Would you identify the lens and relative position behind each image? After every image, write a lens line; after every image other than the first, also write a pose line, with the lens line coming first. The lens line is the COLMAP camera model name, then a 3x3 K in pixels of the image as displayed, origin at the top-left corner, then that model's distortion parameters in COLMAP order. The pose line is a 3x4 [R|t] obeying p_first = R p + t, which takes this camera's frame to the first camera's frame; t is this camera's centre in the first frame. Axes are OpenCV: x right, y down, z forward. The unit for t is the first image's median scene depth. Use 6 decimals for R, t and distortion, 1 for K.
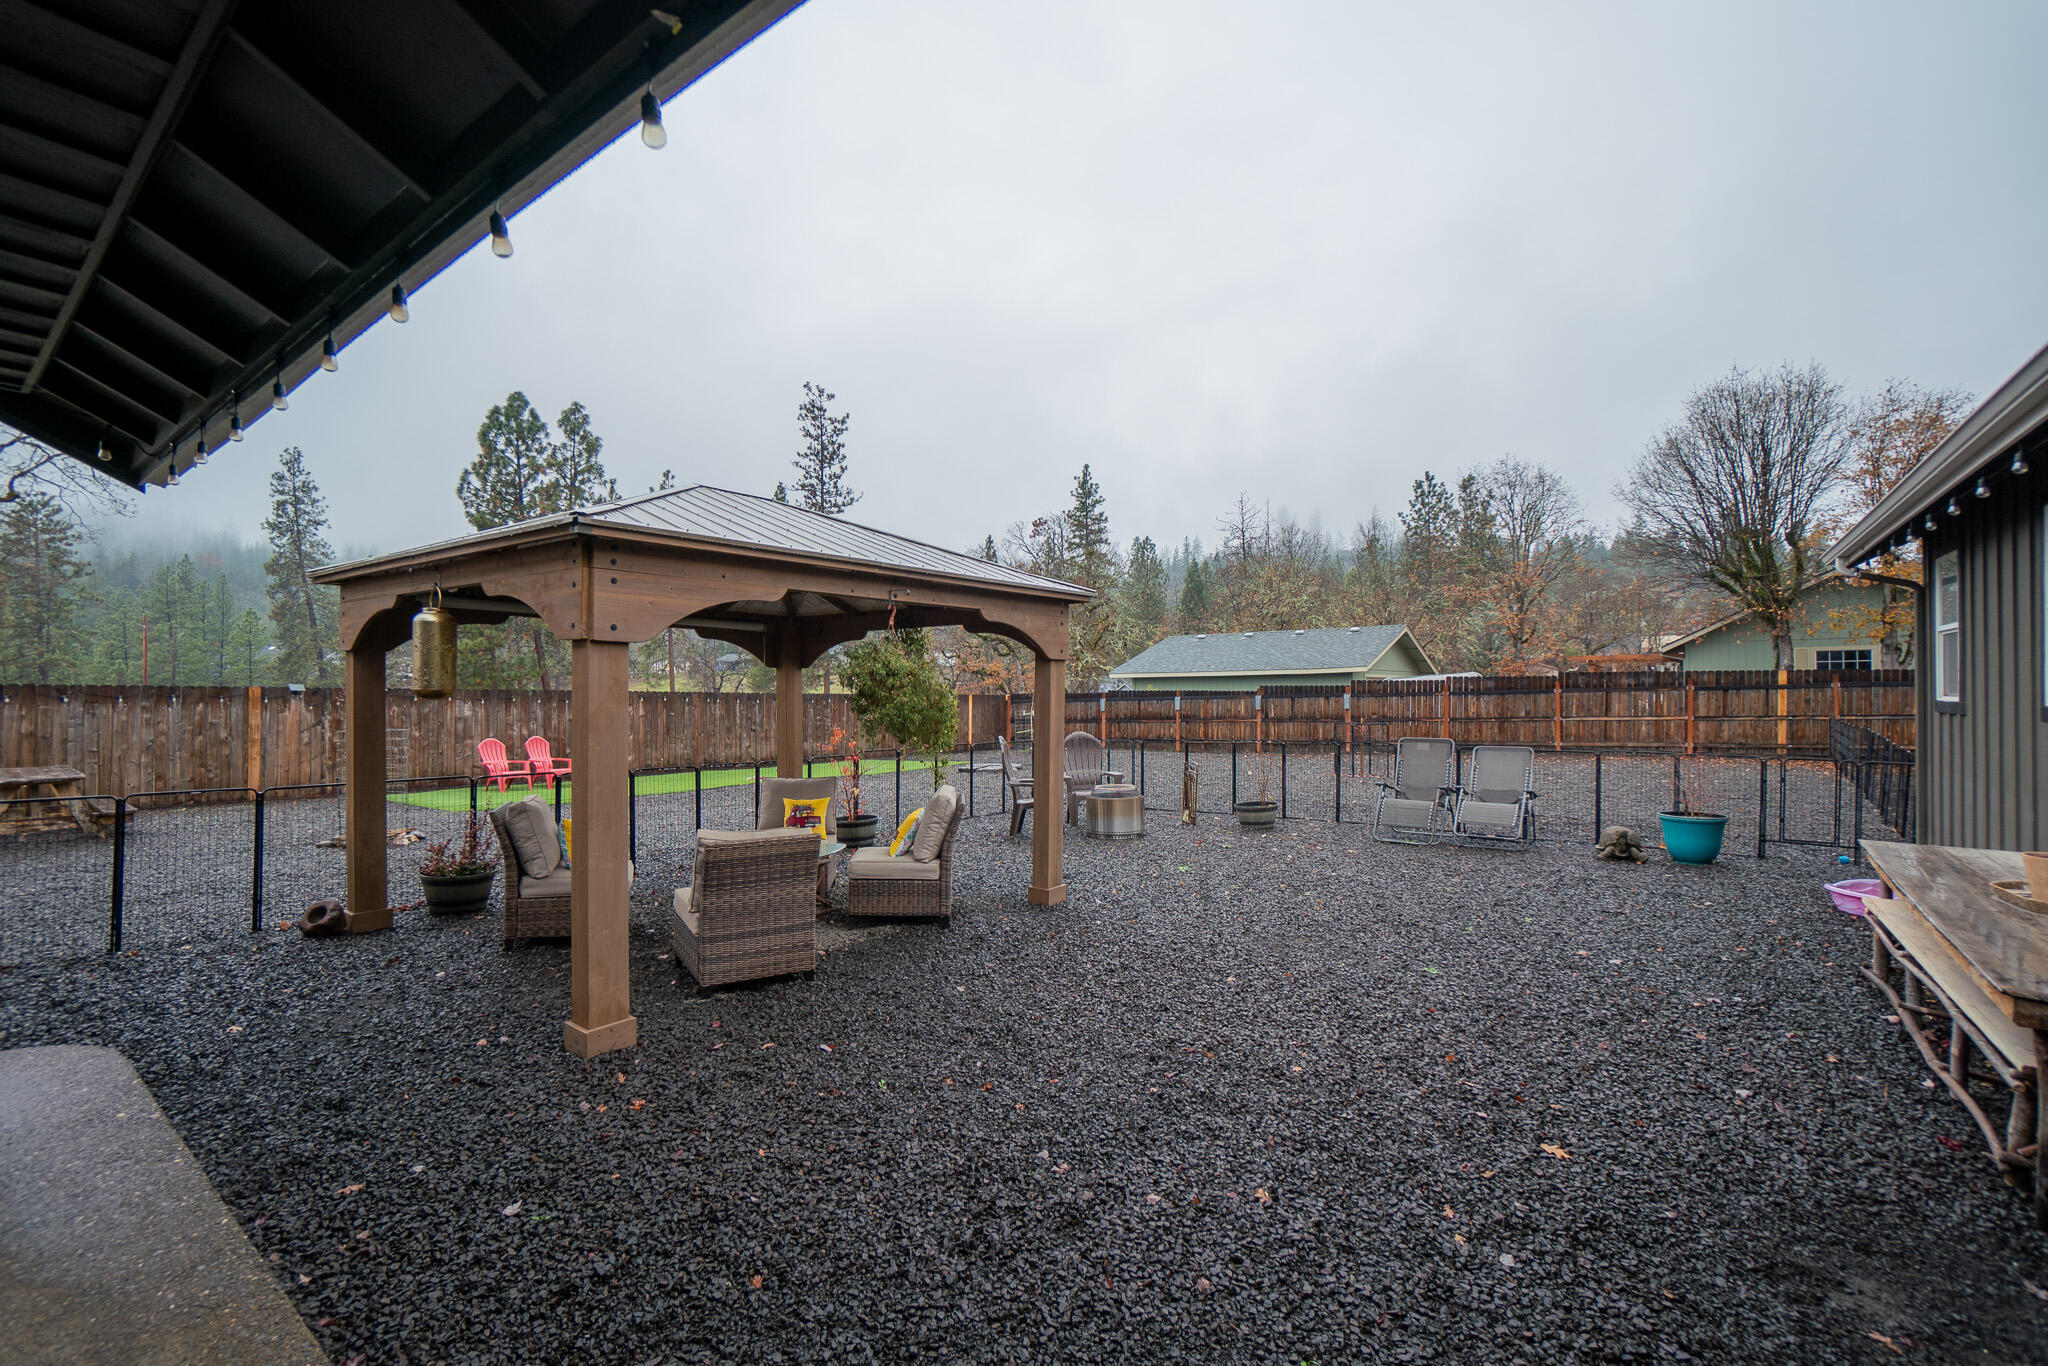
lens RADIAL K [[930.2, 0, 1015.1], [0, 930.2, 683.5], [0, 0, 1]] dist [-0.070367, 0.026201]
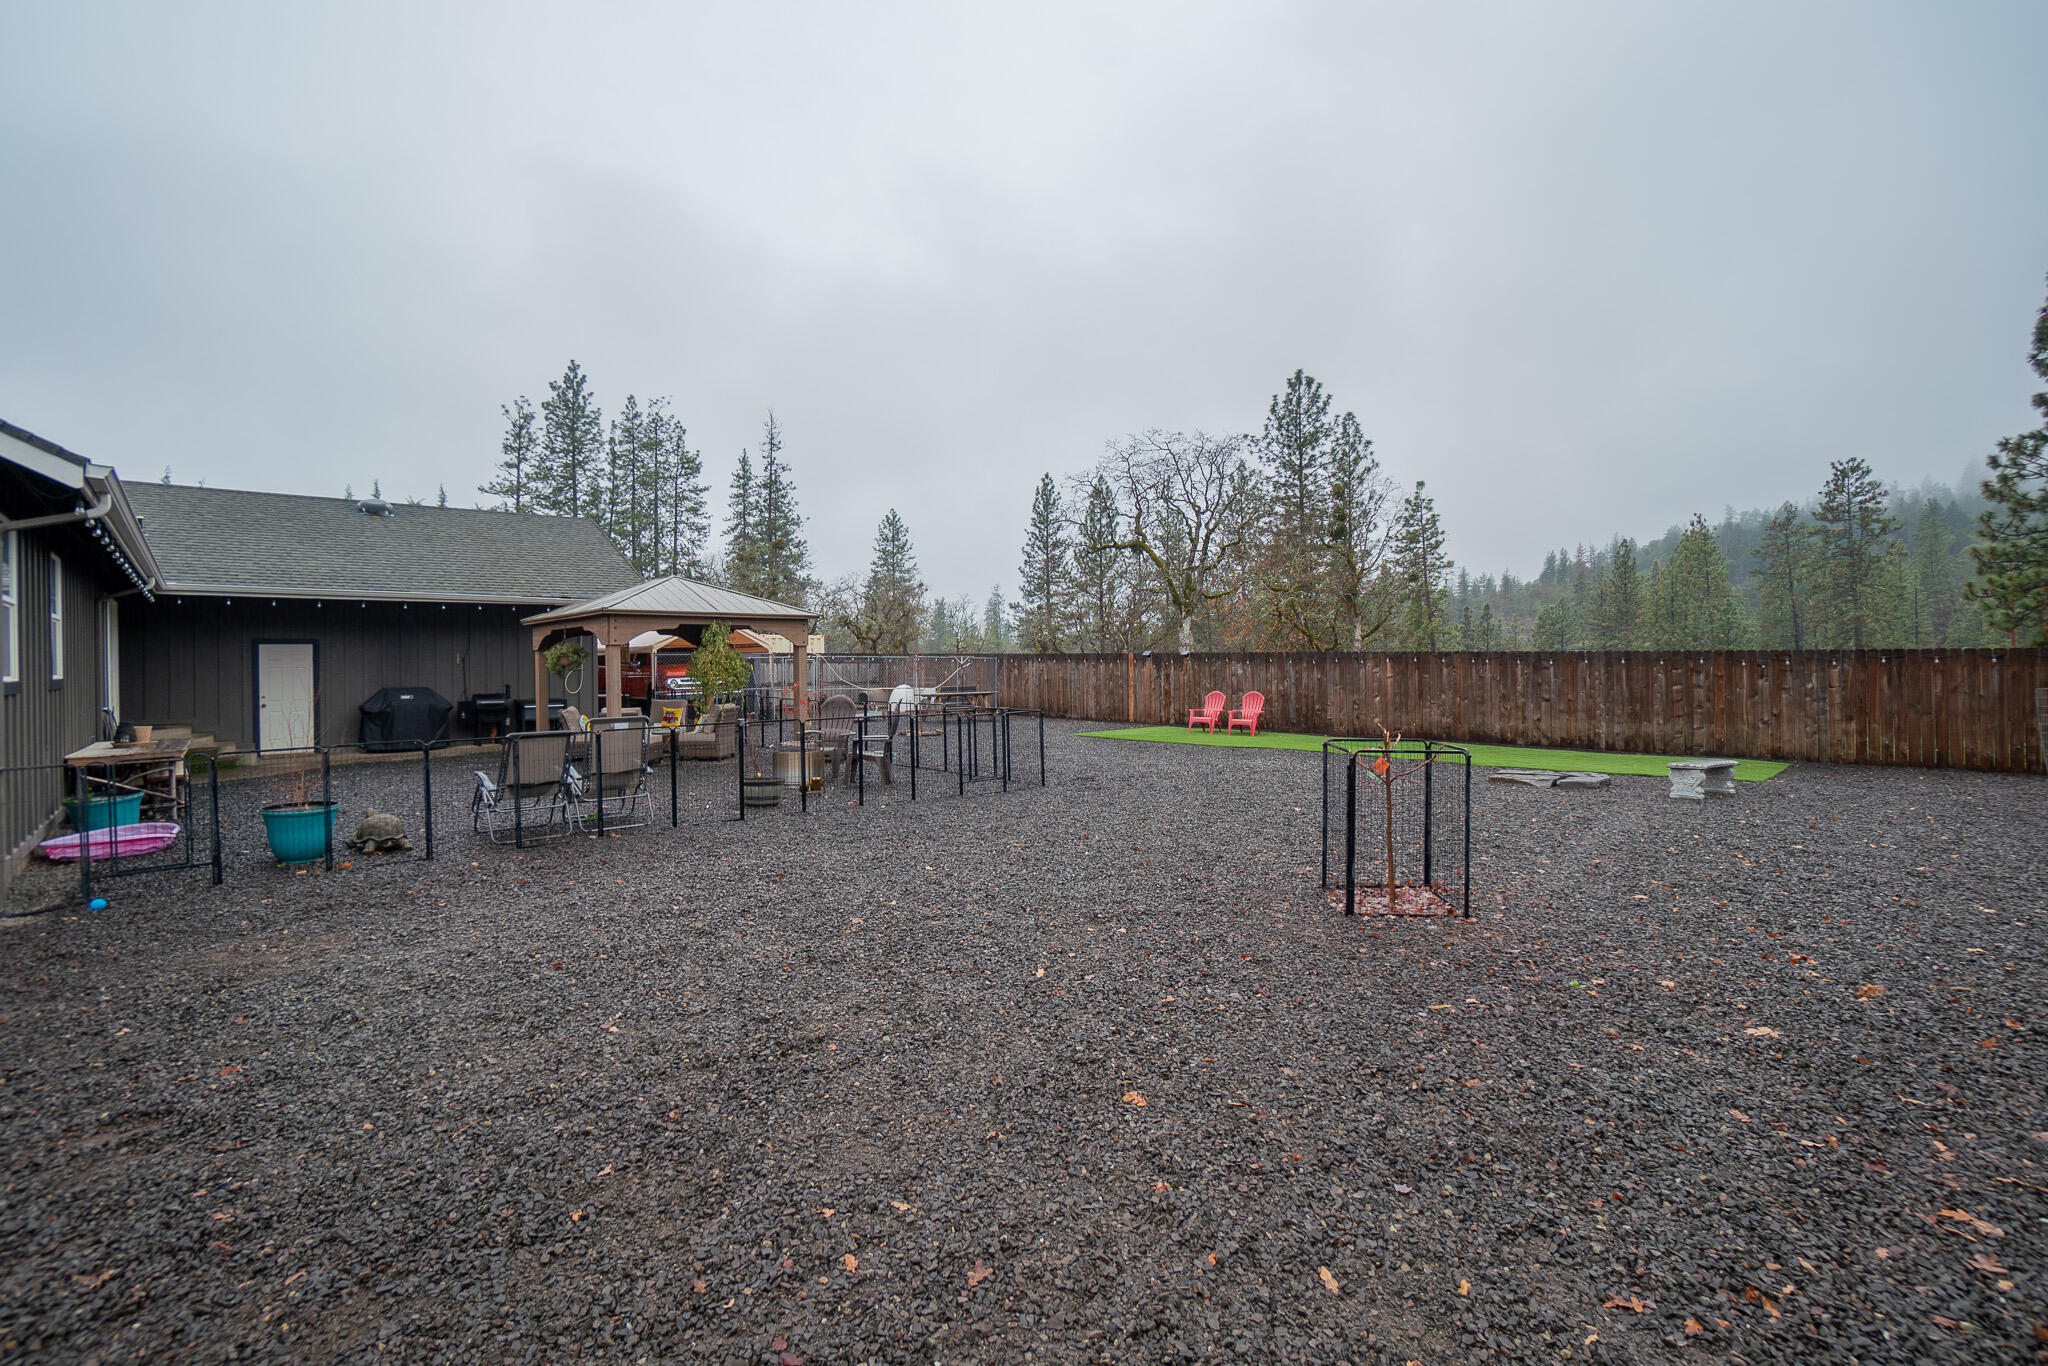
lens RADIAL K [[942.0, 0, 1008.4], [0, 942.0, 680.9], [0, 0, 1]] dist [-0.061203, 0.023741]
pose [[-0.187587, 0.027714, -0.981857, 0.247127], [0.022725, 0.999457, 0.023869, 0.002678], [0.981985, -0.017835, -0.188115, 0.309968]]
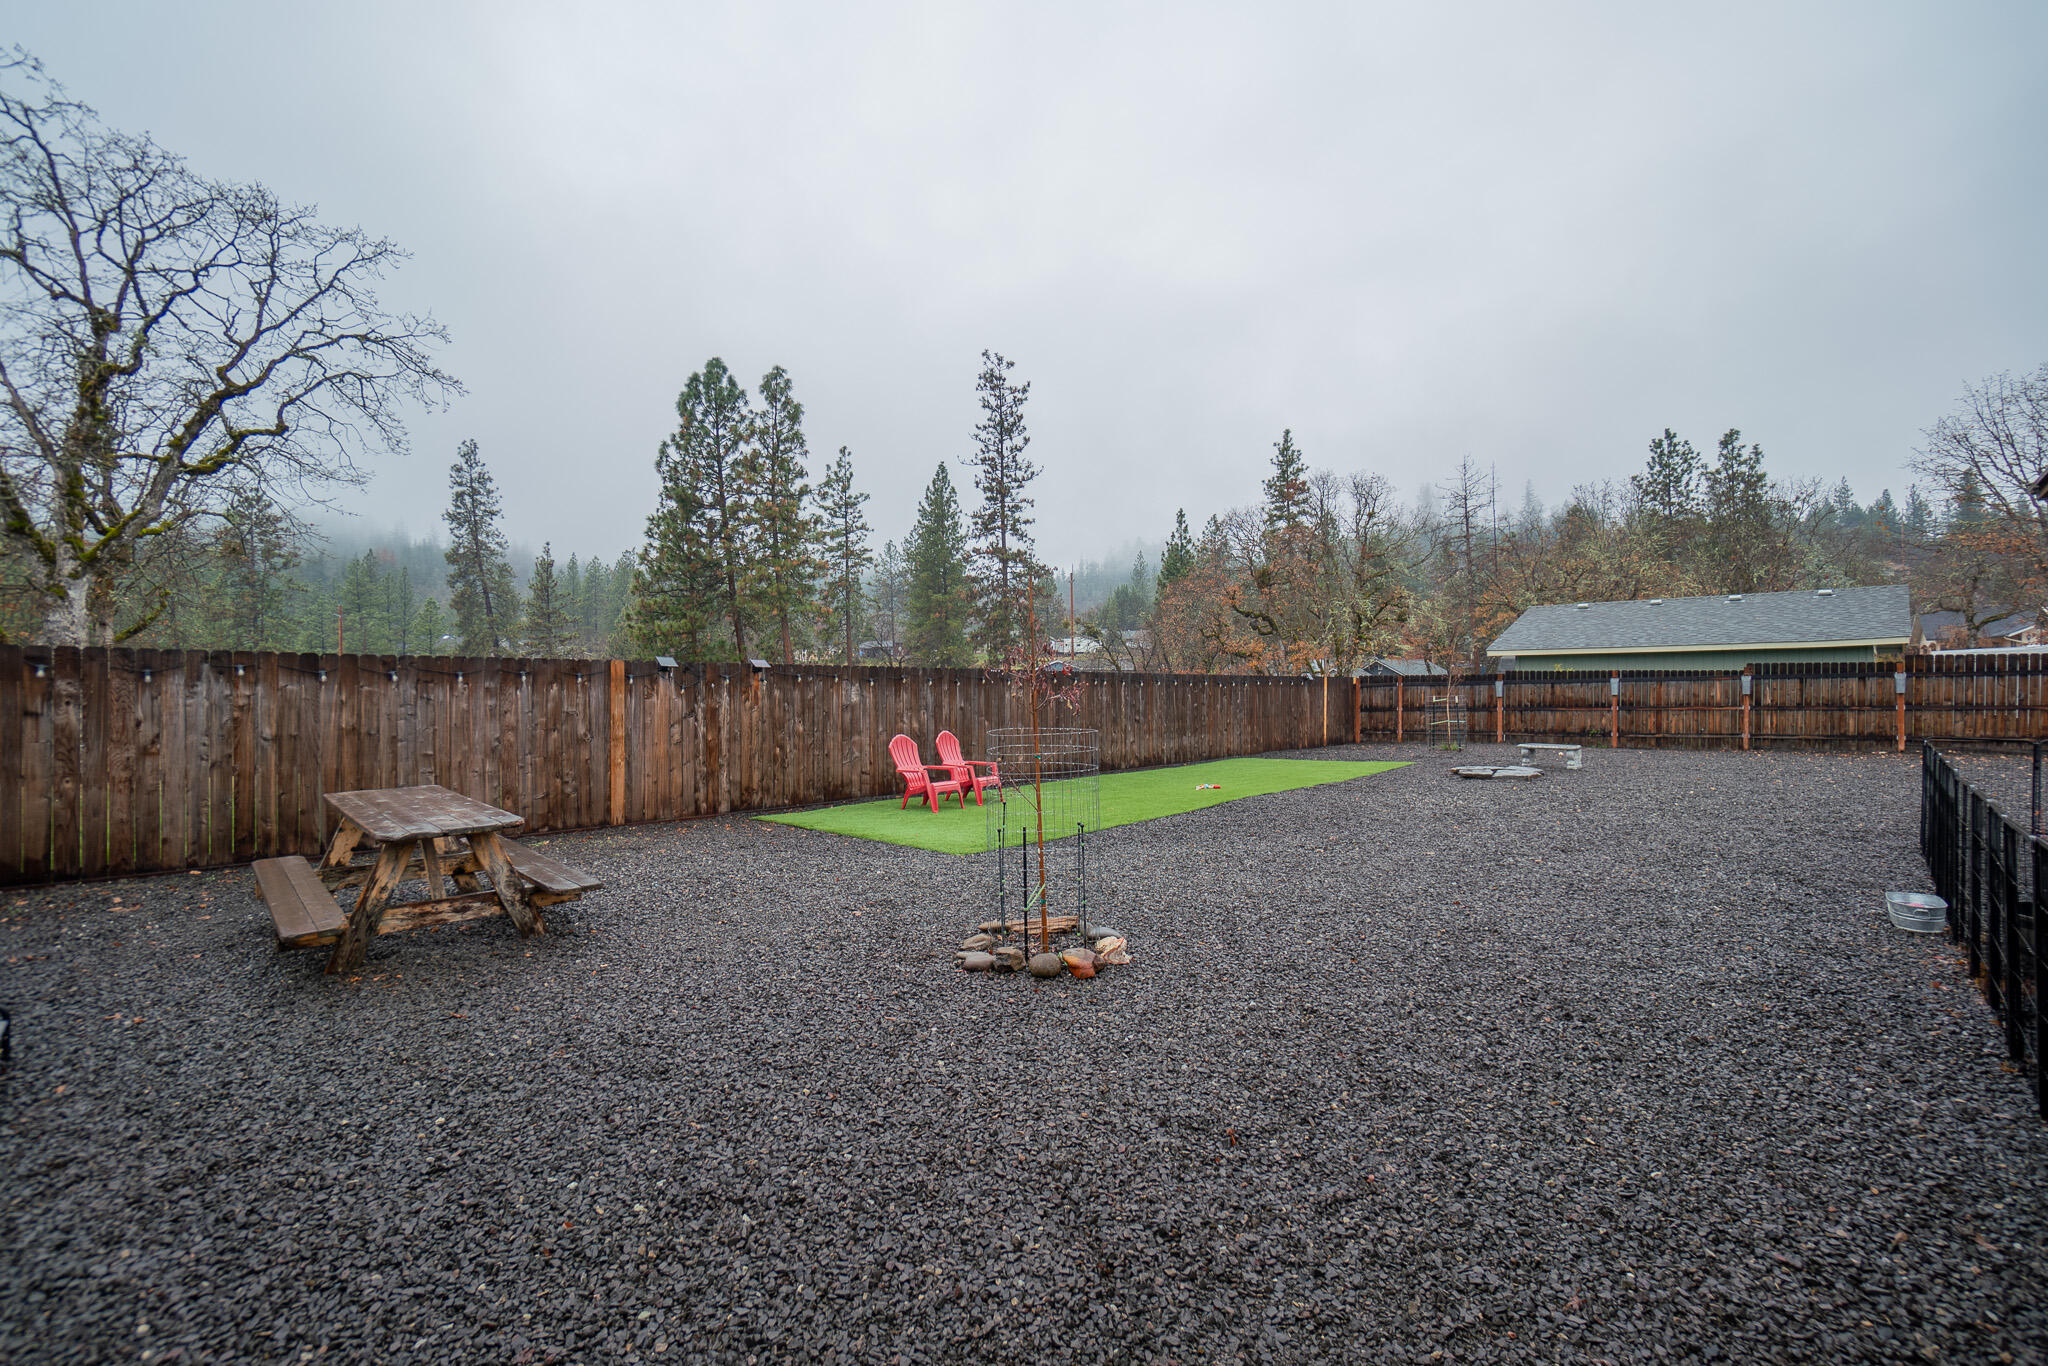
lens RADIAL K [[930.2, 0, 1015.1], [0, 930.2, 683.5], [0, 0, 1]] dist [-0.070367, 0.026201]
pose [[0.992642, -0.001246, -0.121083, -0.129278], [0.002896, 0.999905, 0.013454, 0.003635], [0.121054, -0.013705, 0.992551, 0.094496]]
